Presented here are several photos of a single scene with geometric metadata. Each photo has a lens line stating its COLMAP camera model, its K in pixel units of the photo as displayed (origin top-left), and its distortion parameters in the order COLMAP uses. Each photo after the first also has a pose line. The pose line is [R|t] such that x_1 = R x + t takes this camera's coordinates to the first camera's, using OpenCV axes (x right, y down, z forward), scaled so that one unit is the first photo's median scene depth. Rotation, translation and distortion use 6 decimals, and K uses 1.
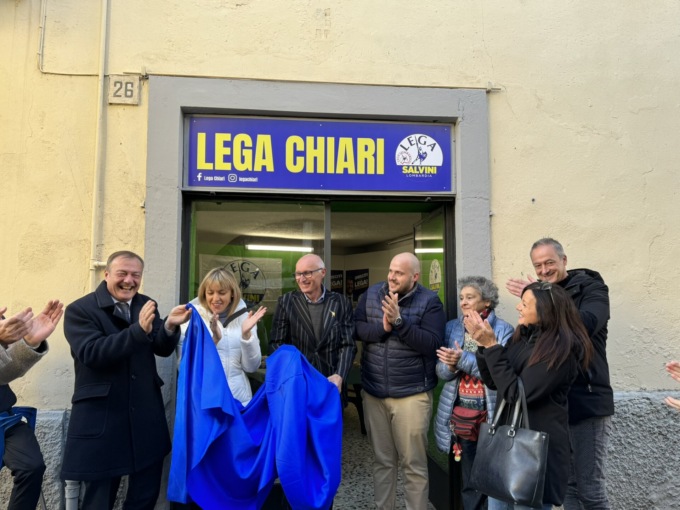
lens RADIAL K [[513.1, 0, 348.2], [0, 513.1, 259.7], [0, 0, 1]] dist [0.025527, -0.024333]
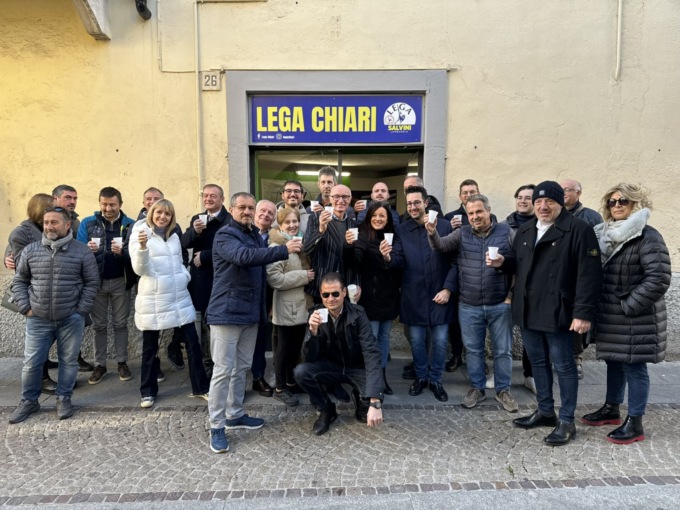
lens RADIAL K [[514.4, 0, 355.5], [0, 514.4, 256.8], [0, 0, 1]] dist [0.033485, -0.034421]
pose [[0.992730, 0.016320, -0.119253, 0.200573], [0.005634, 0.983379, 0.181477, -0.077710], [0.120233, -0.180830, 0.976138, -0.581508]]
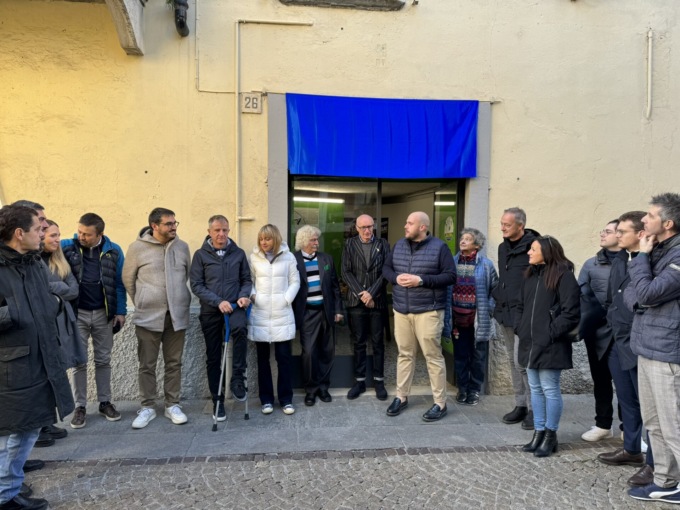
lens RADIAL K [[514.4, 0, 353.3], [0, 514.4, 250.4], [0, 0, 1]] dist [0.033485, -0.034421]
pose [[0.999750, 0.020519, -0.008932, -0.105785], [-0.019331, 0.992907, 0.117315, -0.077417], [0.011276, -0.117113, 0.993055, -0.538554]]
